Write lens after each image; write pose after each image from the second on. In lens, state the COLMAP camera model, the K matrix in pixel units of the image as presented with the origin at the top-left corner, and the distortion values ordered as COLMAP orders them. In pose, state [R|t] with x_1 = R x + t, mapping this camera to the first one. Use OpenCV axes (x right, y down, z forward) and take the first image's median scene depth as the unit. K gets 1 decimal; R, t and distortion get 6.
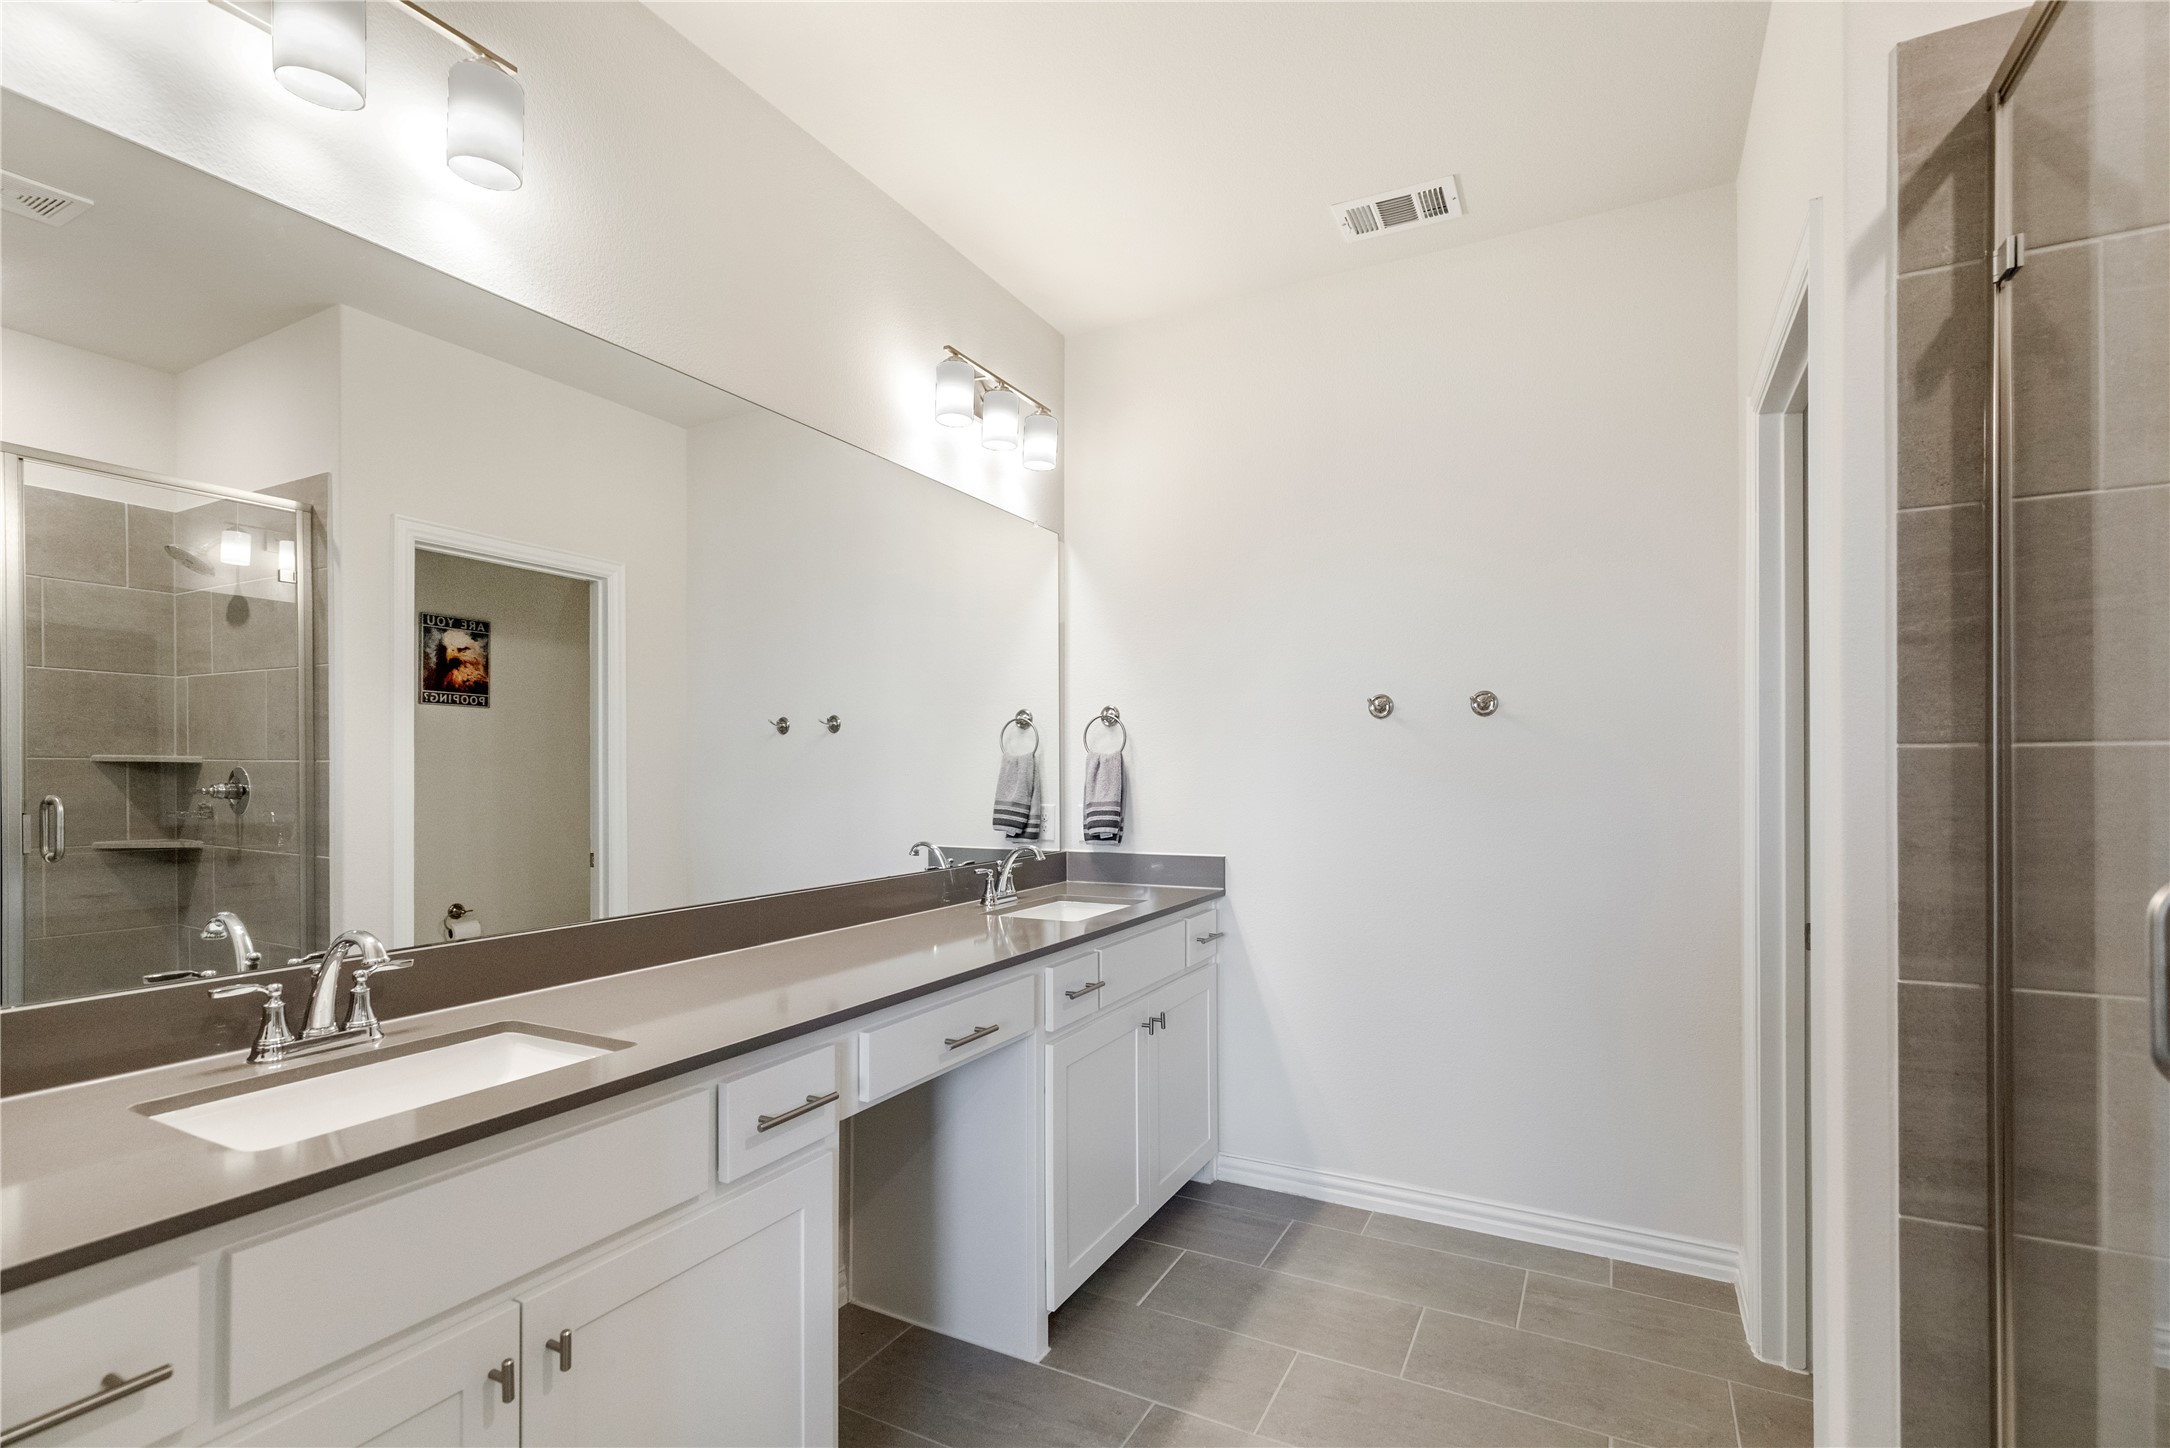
lens RADIAL K [[988.7, 0, 1079.4], [0, 988.7, 773.1], [0, 0, 1]] dist [0.006257, 0.000102]
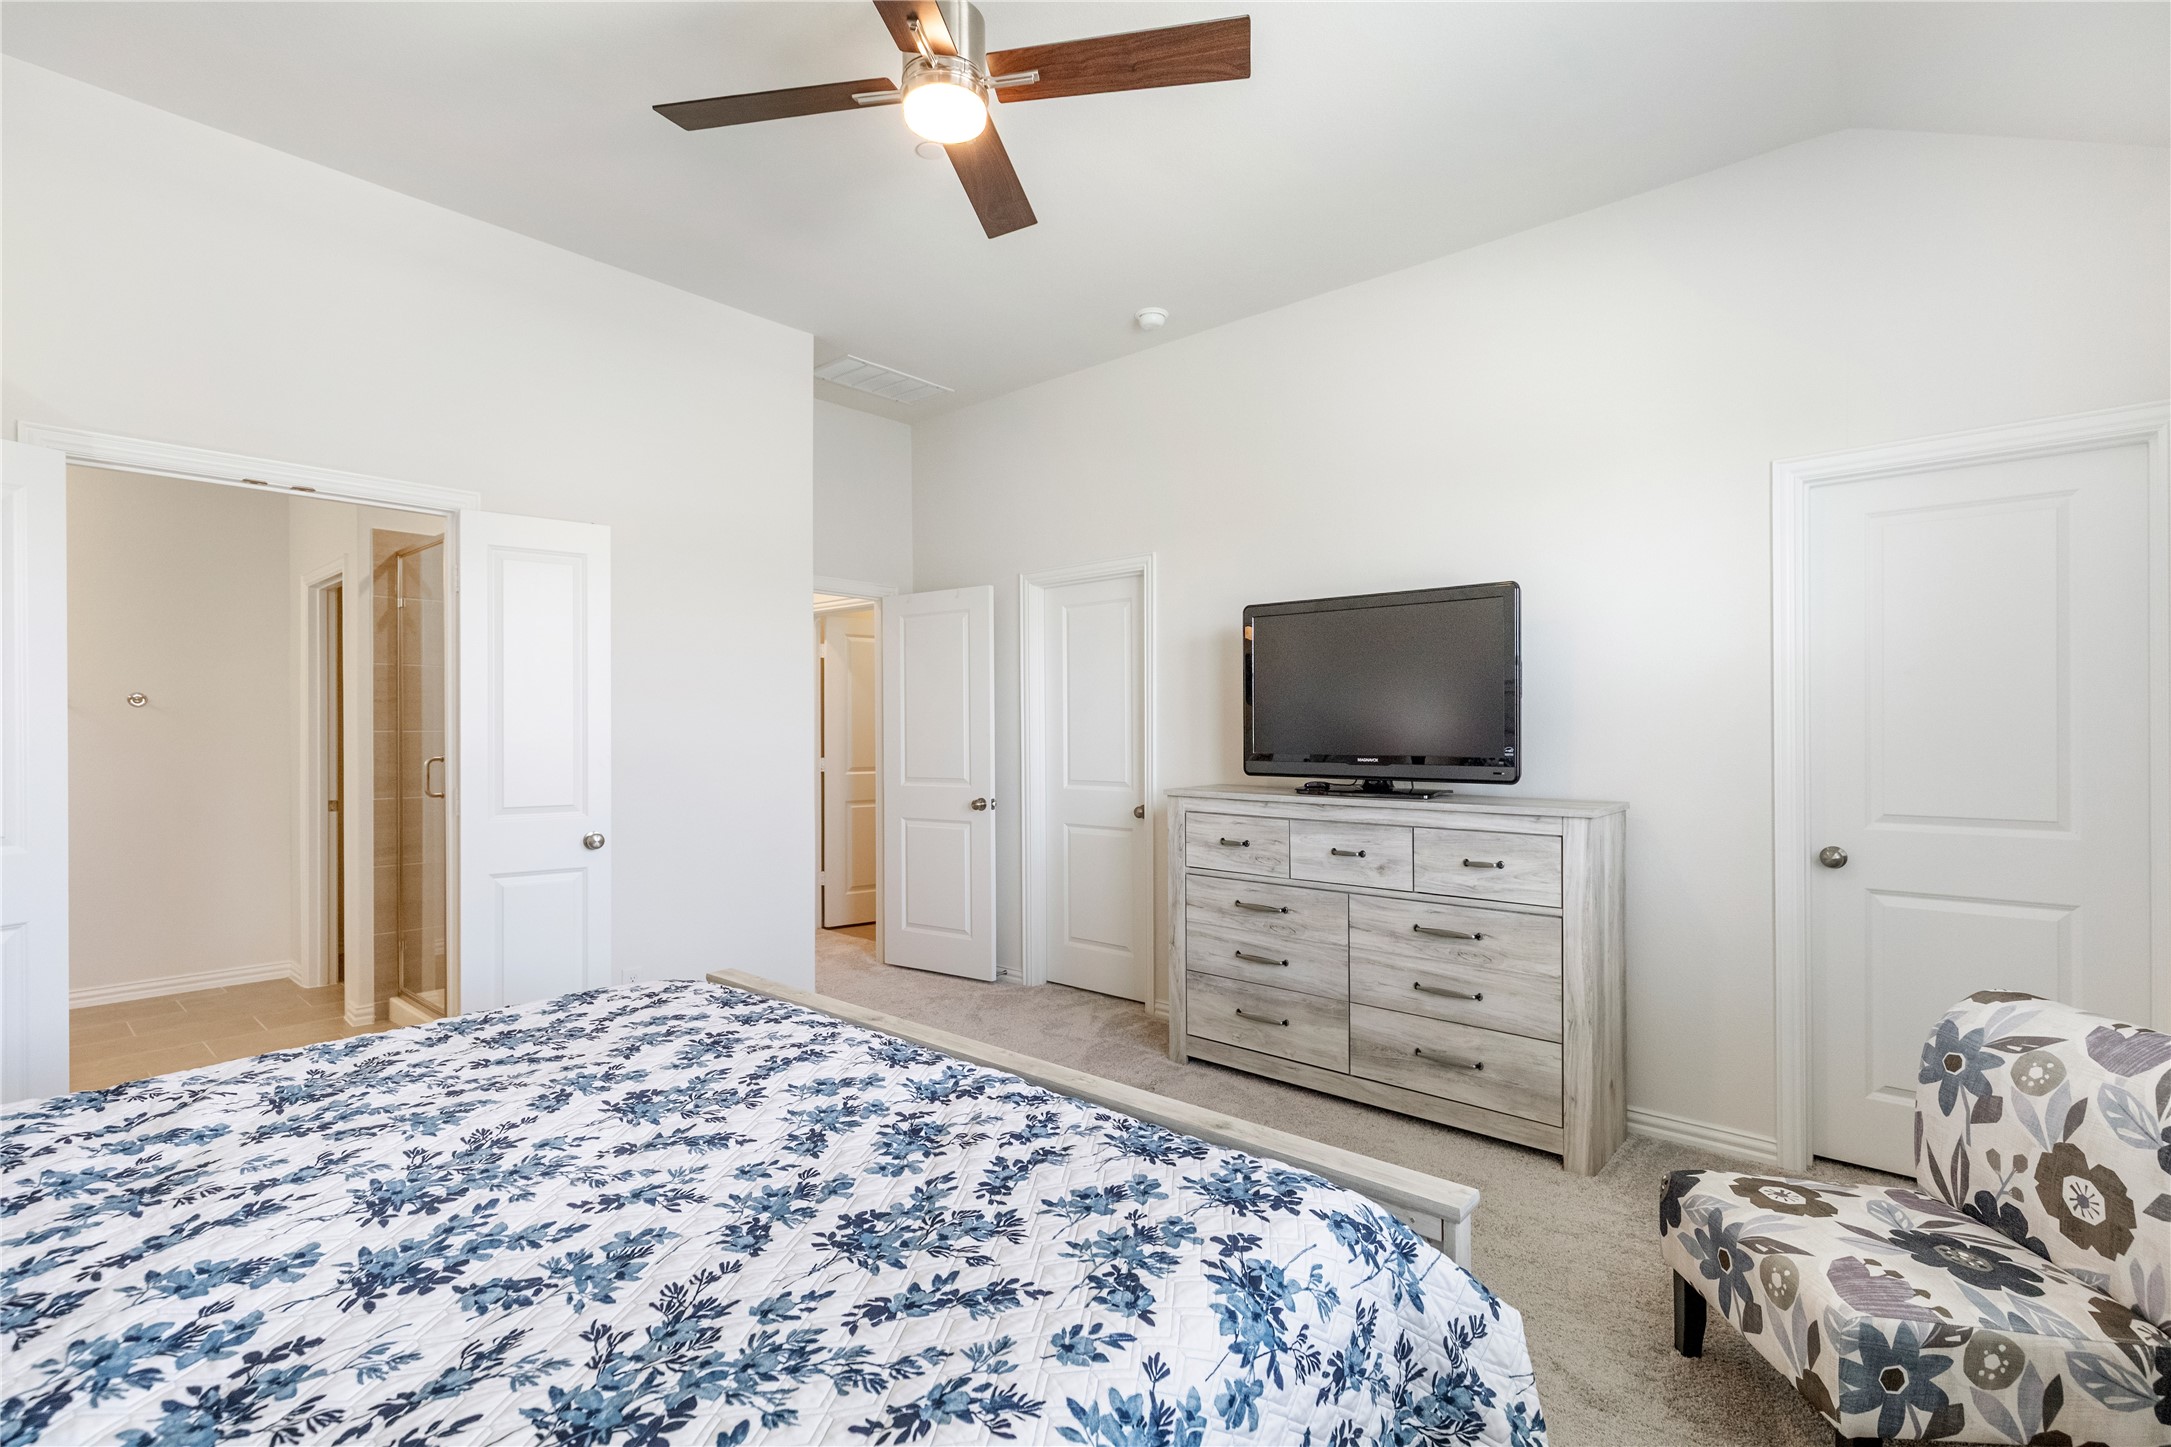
lens RADIAL K [[989.1, 0, 1084.3], [0, 989.1, 726.5], [0, 0, 1]] dist [0.006257, 0.000102]
pose [[0.224405, 0.002694, 0.974492, -2.024091], [0.000669, 0.999996, -0.002919, -0.032583], [-0.974496, 0.001307, 0.224402, -2.228248]]
